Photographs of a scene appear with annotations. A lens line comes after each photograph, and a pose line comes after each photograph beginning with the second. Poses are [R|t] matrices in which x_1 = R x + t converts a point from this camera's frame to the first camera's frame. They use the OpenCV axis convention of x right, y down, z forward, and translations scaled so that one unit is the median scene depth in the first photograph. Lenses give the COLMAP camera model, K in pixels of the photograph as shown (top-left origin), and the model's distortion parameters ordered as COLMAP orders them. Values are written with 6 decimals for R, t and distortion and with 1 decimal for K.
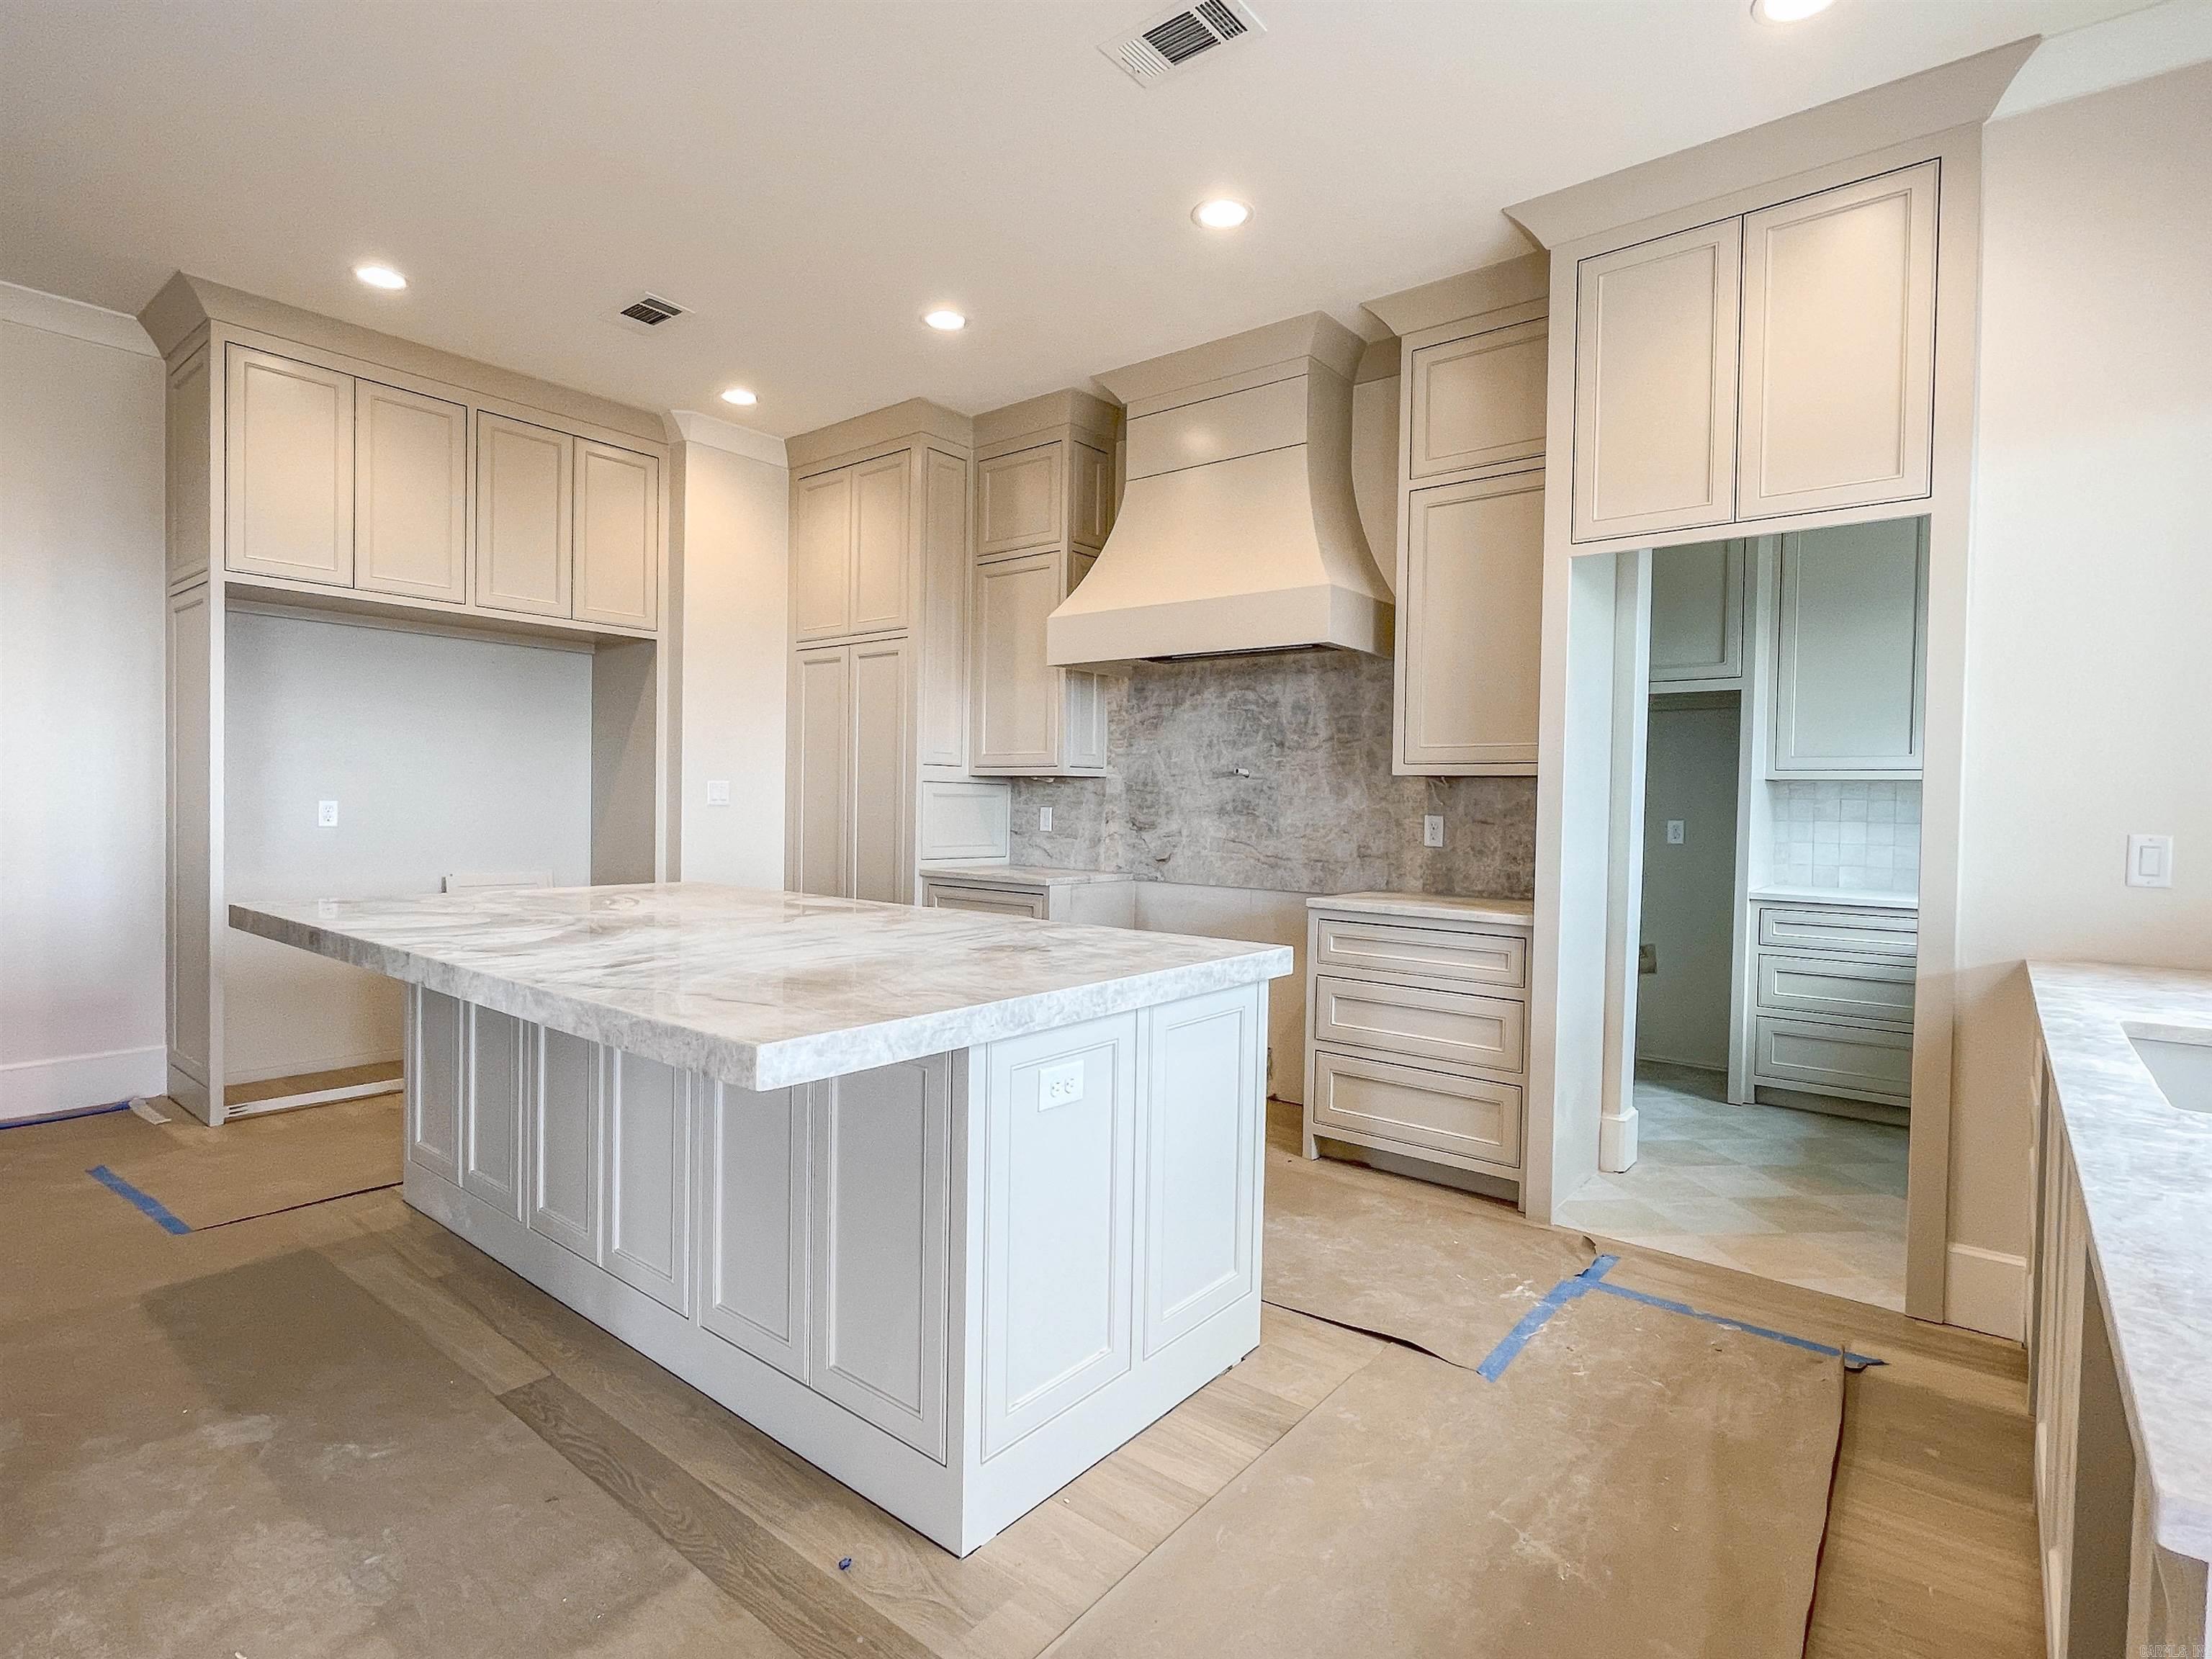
lens RADIAL K [[1104.9, 0, 1108.6], [0, 1104.9, 822.3], [0, 0, 1]] dist [-0.003658, 0.001728]
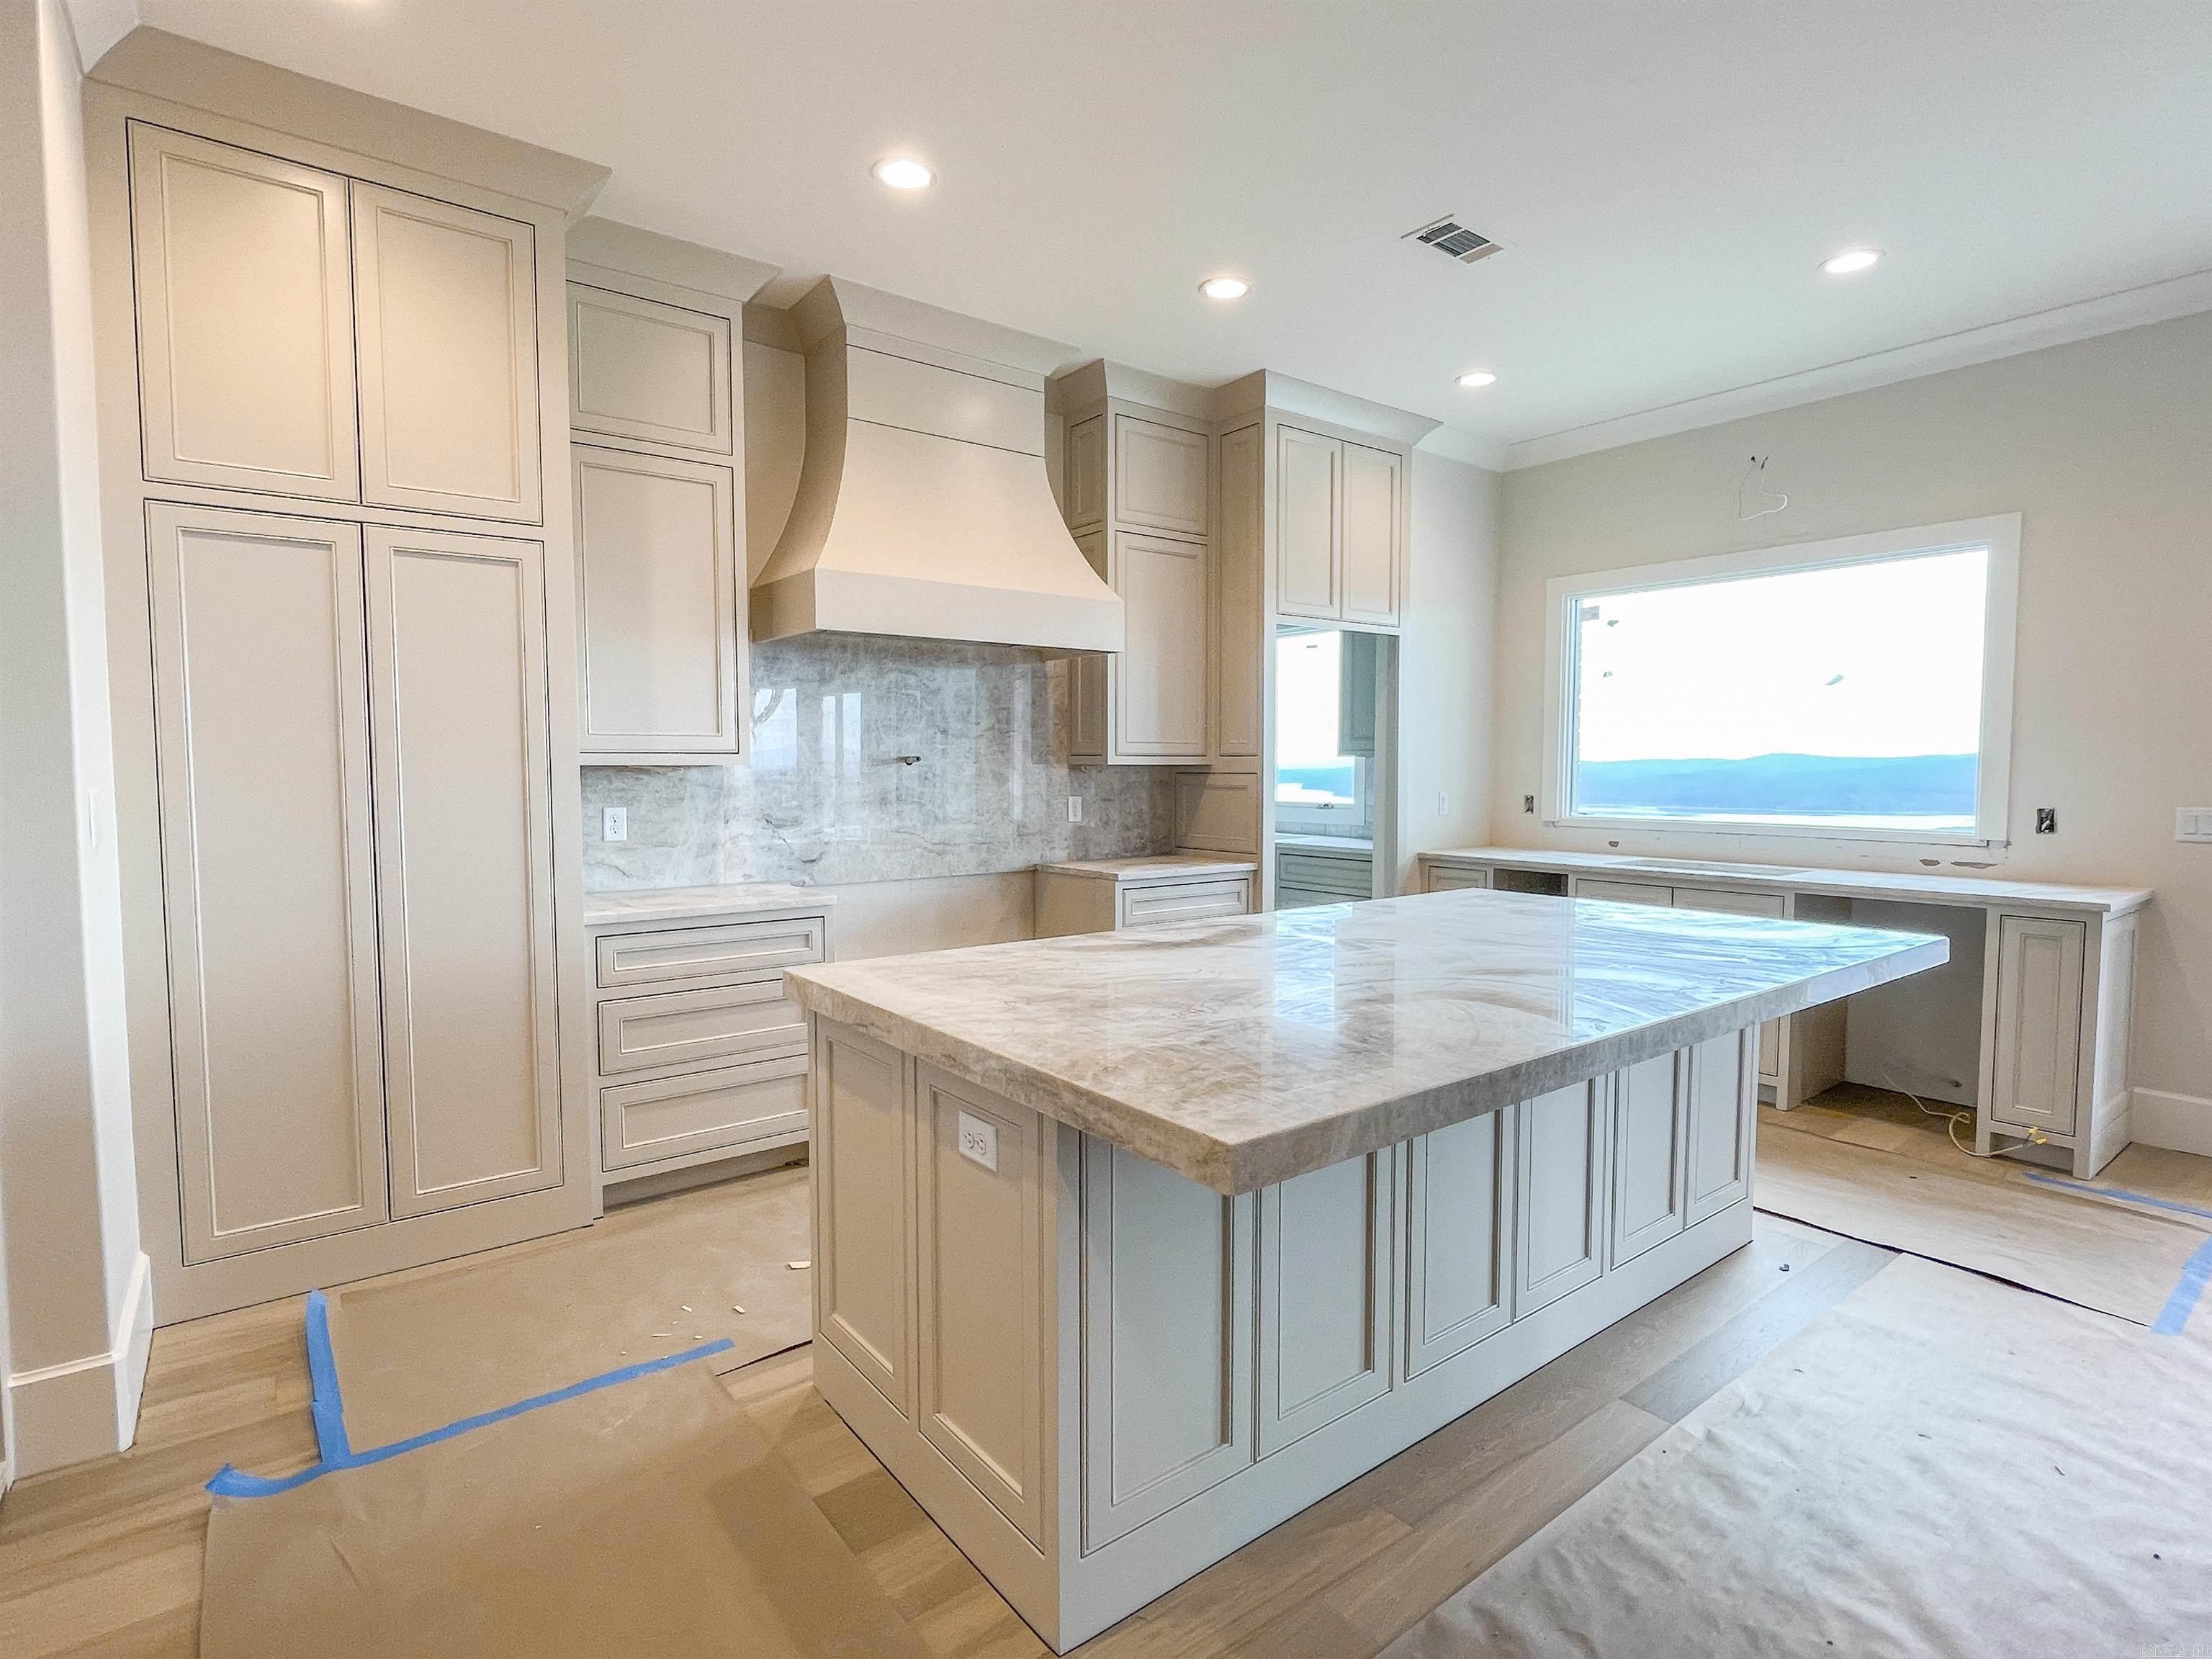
lens RADIAL K [[1104.9, 0, 1105.2], [0, 1104.9, 827.1], [0, 0, 1]] dist [-0.003658, 0.001728]
pose [[0.235215, -0.072837, 0.969210, -0.788439], [0.024023, 0.997319, 0.069120, -0.049738], [-0.971647, 0.007026, 0.236334, 0.615591]]
